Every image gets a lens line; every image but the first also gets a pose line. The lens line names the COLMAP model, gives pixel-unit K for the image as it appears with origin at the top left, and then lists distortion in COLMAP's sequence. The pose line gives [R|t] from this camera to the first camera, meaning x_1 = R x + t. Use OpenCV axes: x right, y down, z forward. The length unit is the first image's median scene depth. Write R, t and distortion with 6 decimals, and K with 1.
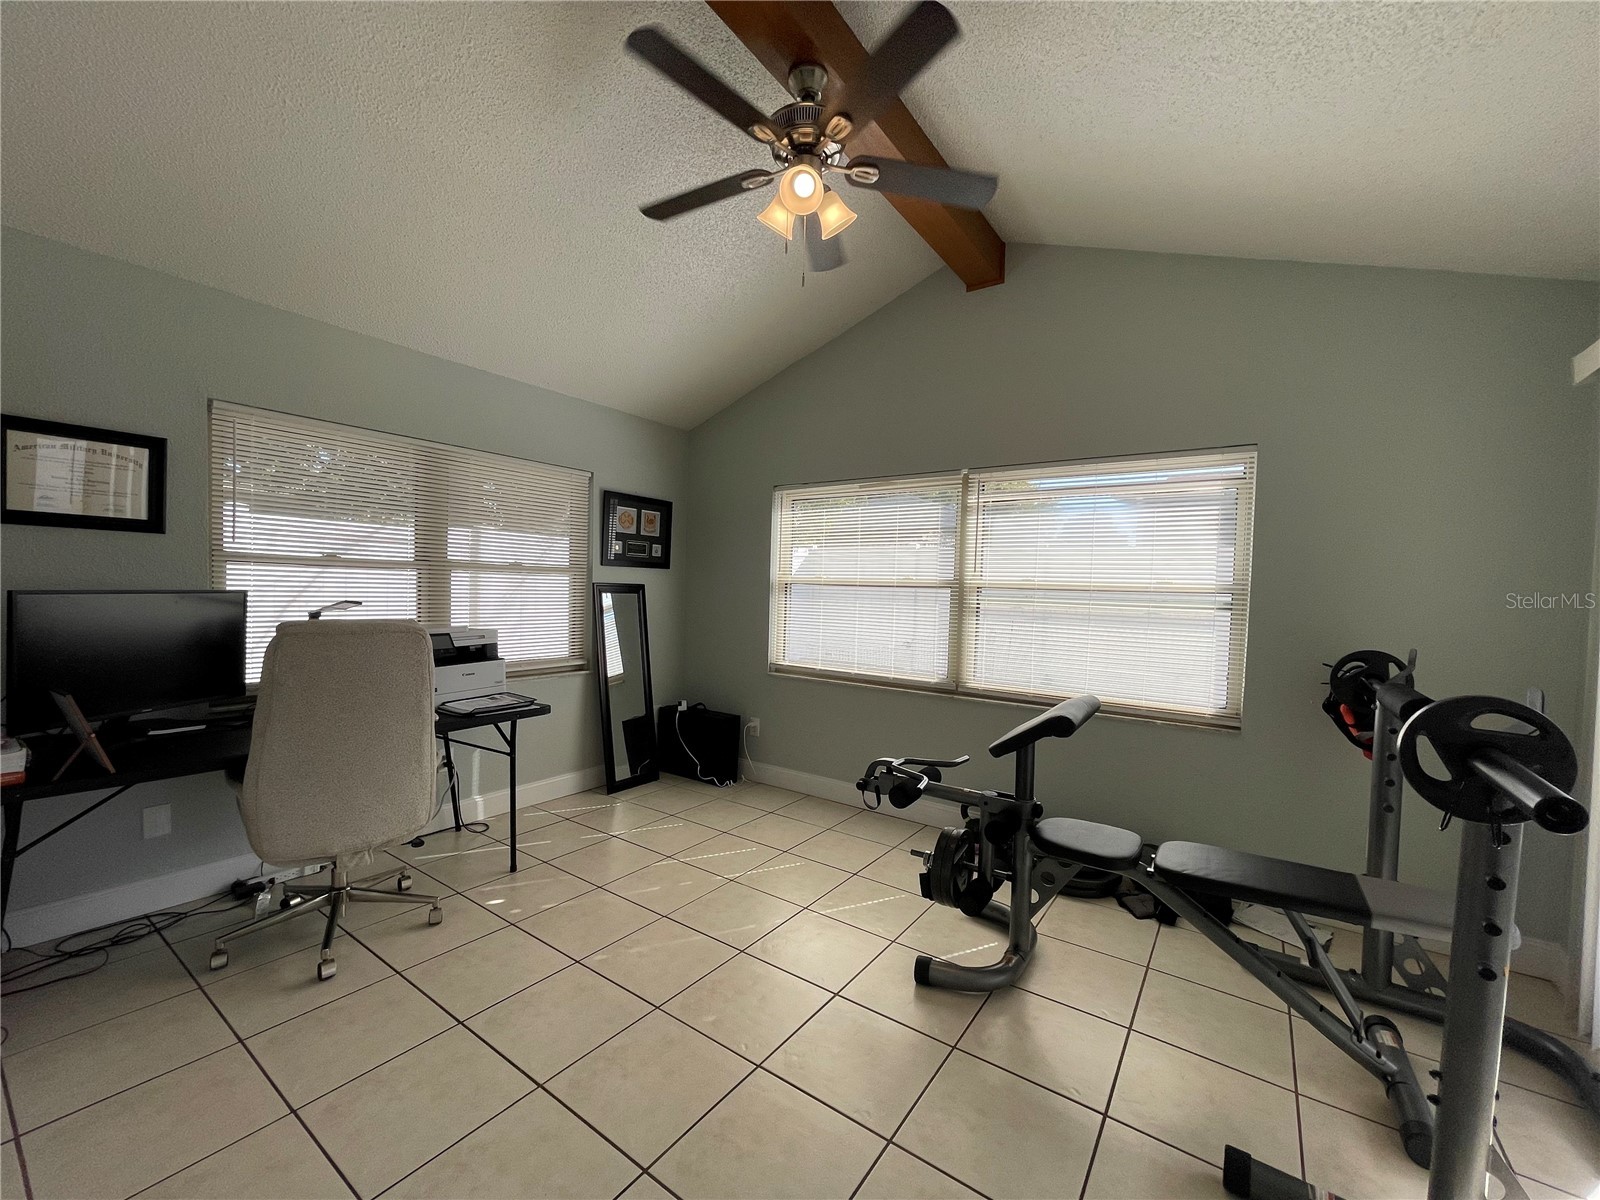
lens RADIAL K [[643.6, 0, 801.3], [0, 643.6, 607.4], [0, 0, 1]] dist [0.000784, 0.000020]
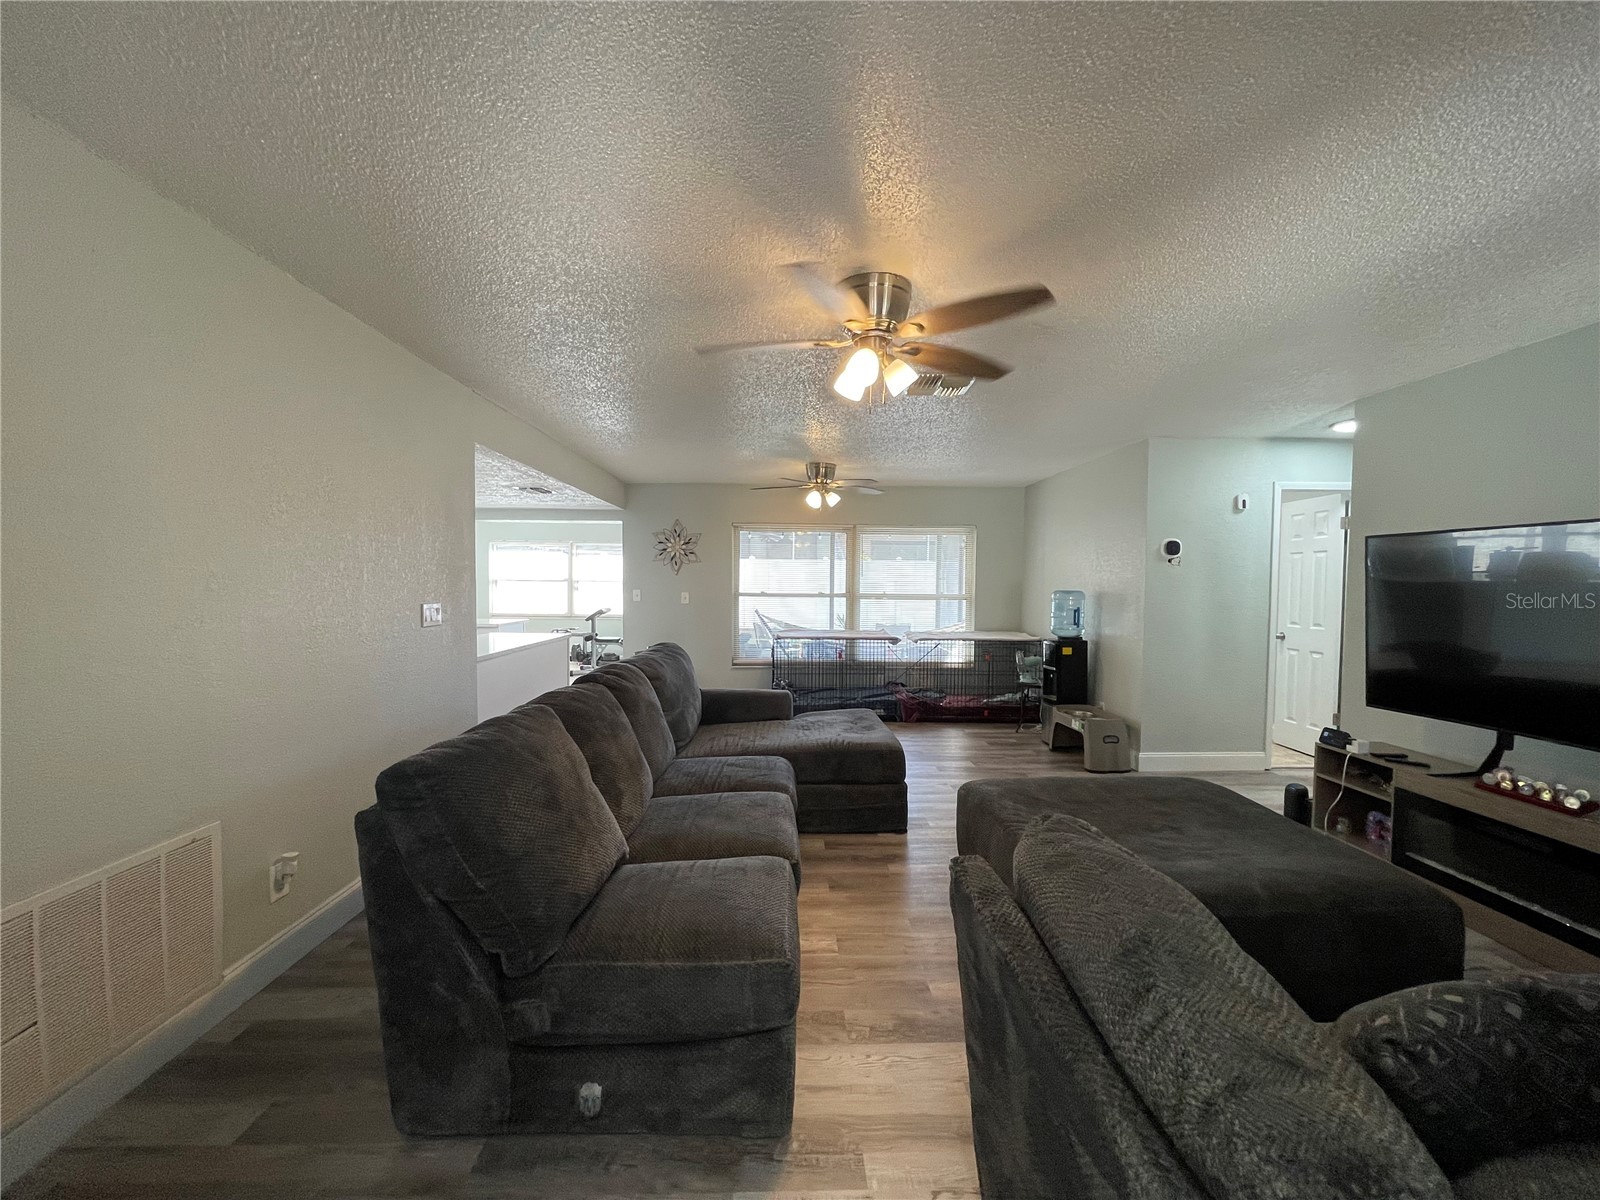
lens RADIAL K [[646.3, 0, 803.2], [0, 646.3, 598.4], [0, 0, 1]] dist [-0.000523, -0.000240]
pose [[0.801595, -0.029942, 0.597117, -0.577085], [0.023394, 0.999551, 0.018717, 0.016365], [-0.597410, -0.001035, 0.801935, -1.731622]]
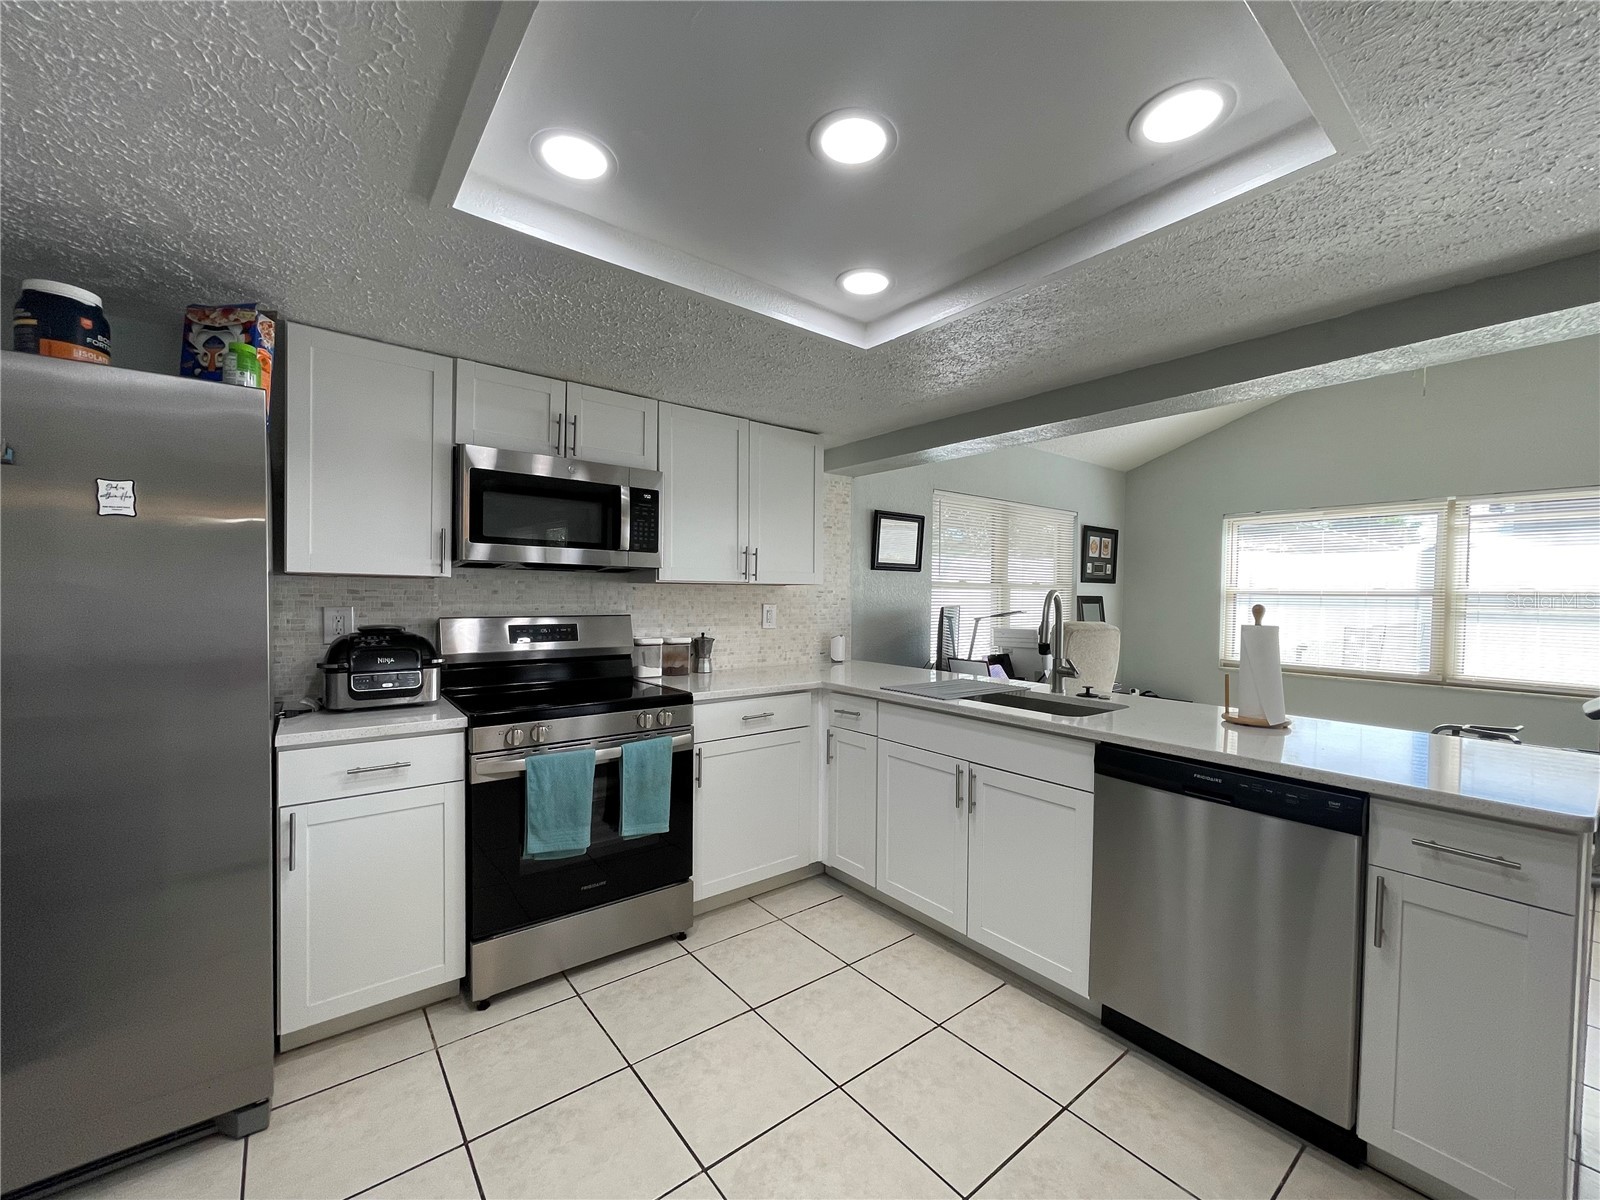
lens RADIAL K [[643.6, 0, 801.3], [0, 643.6, 607.4], [0, 0, 1]] dist [0.000784, 0.000020]
pose [[0.960195, -0.010177, -0.279143, -0.490706], [0.007119, 0.999903, -0.011966, -0.002696], [0.279238, 0.009503, 0.960175, -0.415837]]
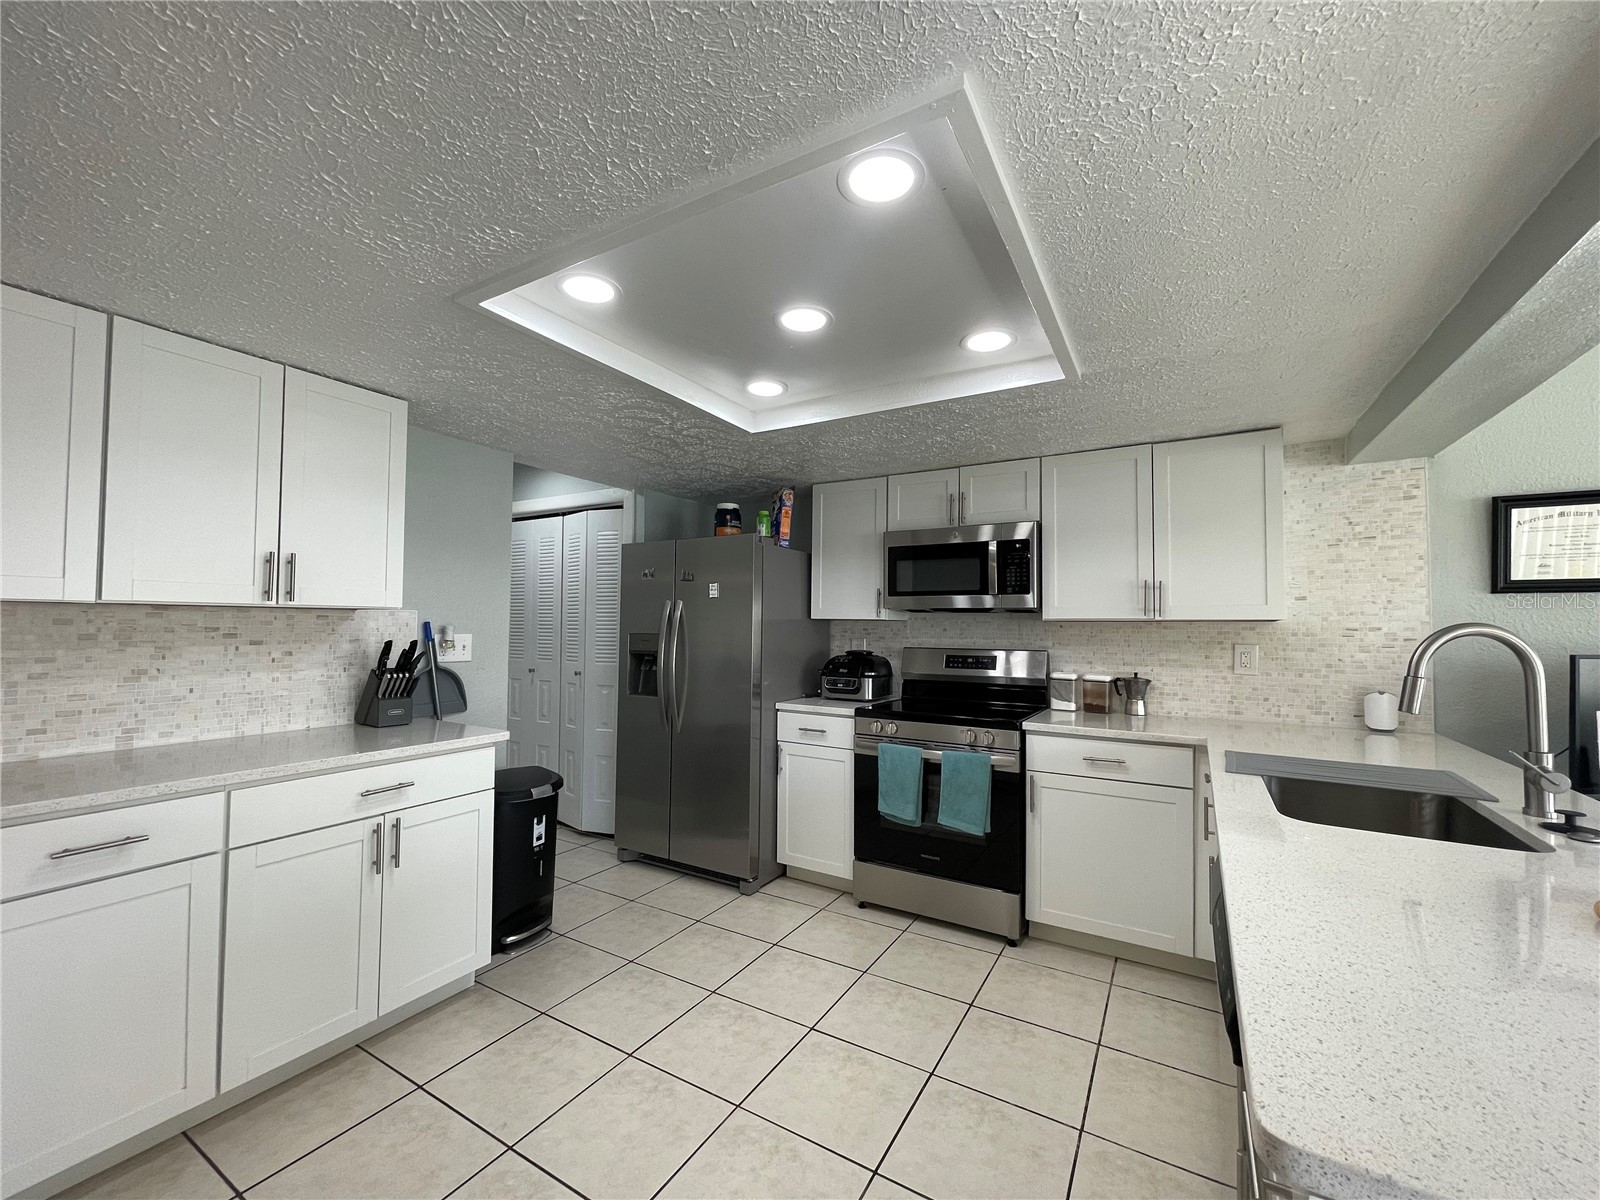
lens RADIAL K [[643.6, 0, 801.3], [0, 643.6, 607.4], [0, 0, 1]] dist [0.000784, 0.000020]
pose [[0.082834, -0.053618, -0.995120, -0.124820], [-0.031946, 0.997896, -0.056426, -0.002951], [0.996051, 0.036464, 0.080947, -0.155836]]
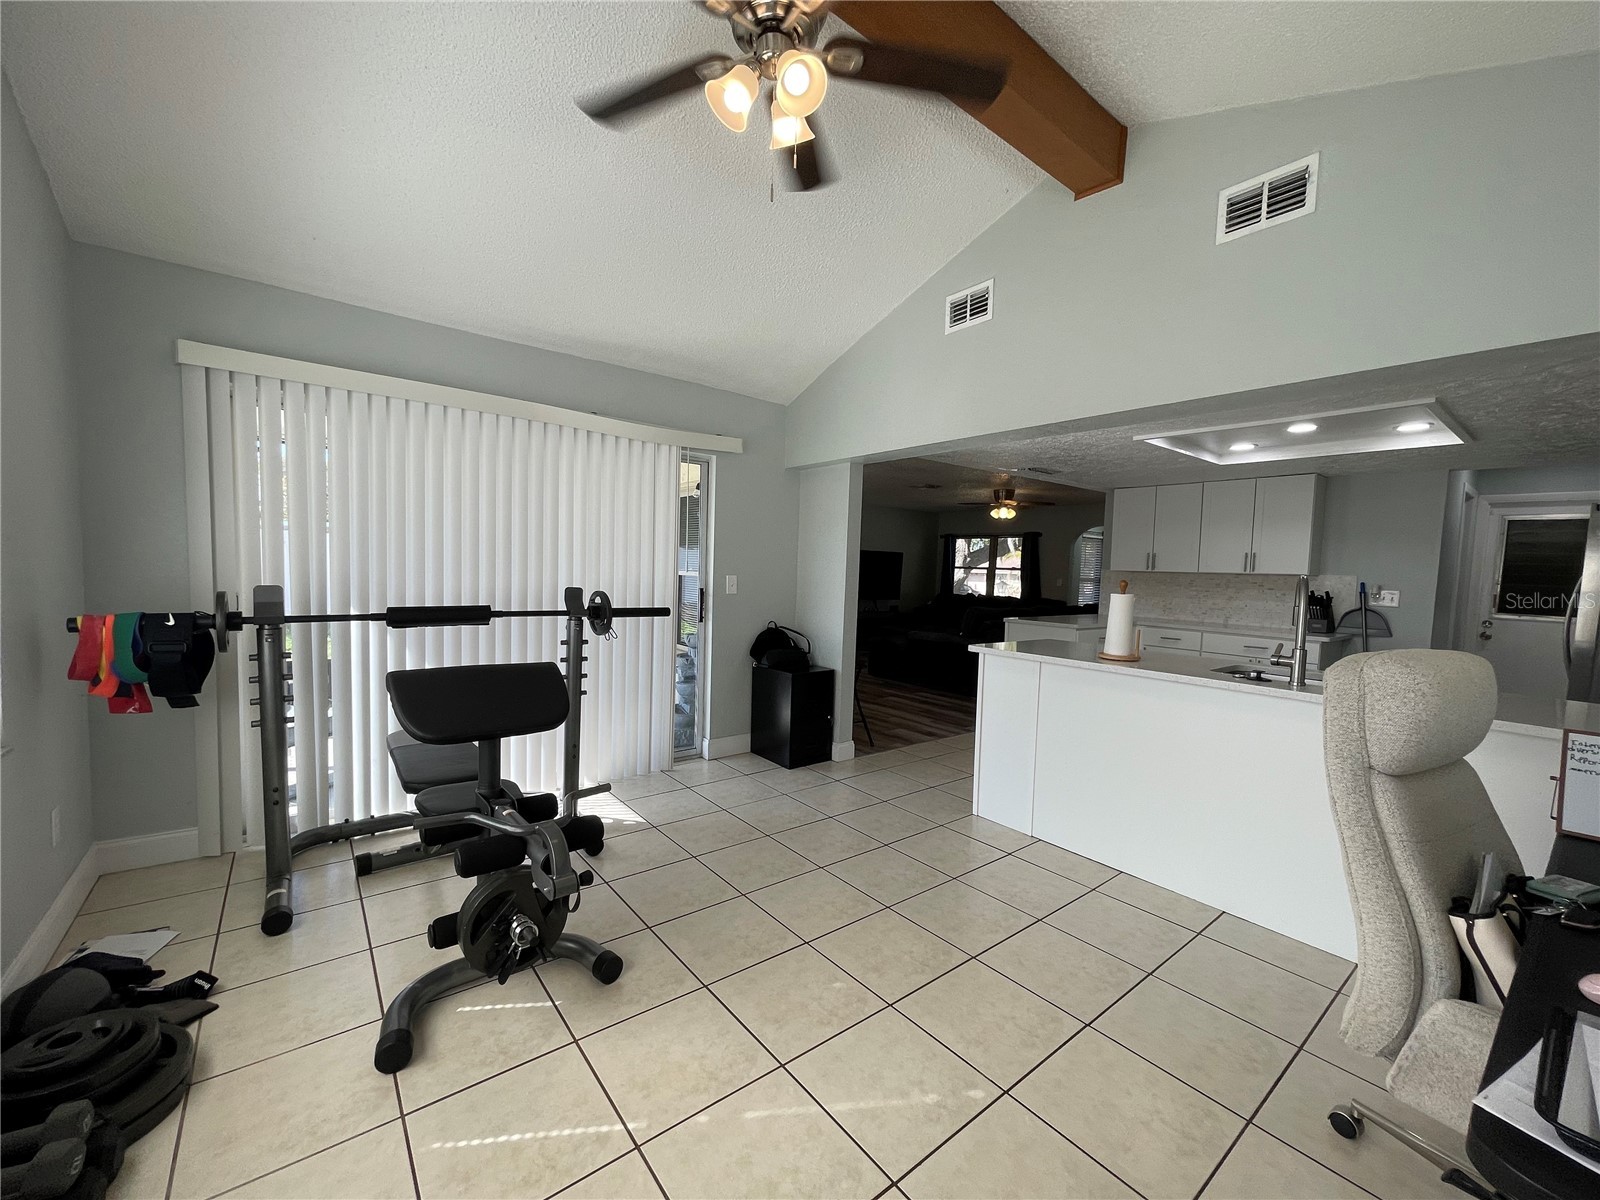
lens RADIAL K [[643.6, 0, 801.3], [0, 643.6, 607.4], [0, 0, 1]] dist [0.000784, 0.000020]
pose [[-0.957648, -0.073125, 0.278502, -0.155700], [-0.048132, 0.994260, 0.095555, -0.030951], [-0.283890, 0.078103, -0.955671, 0.932069]]
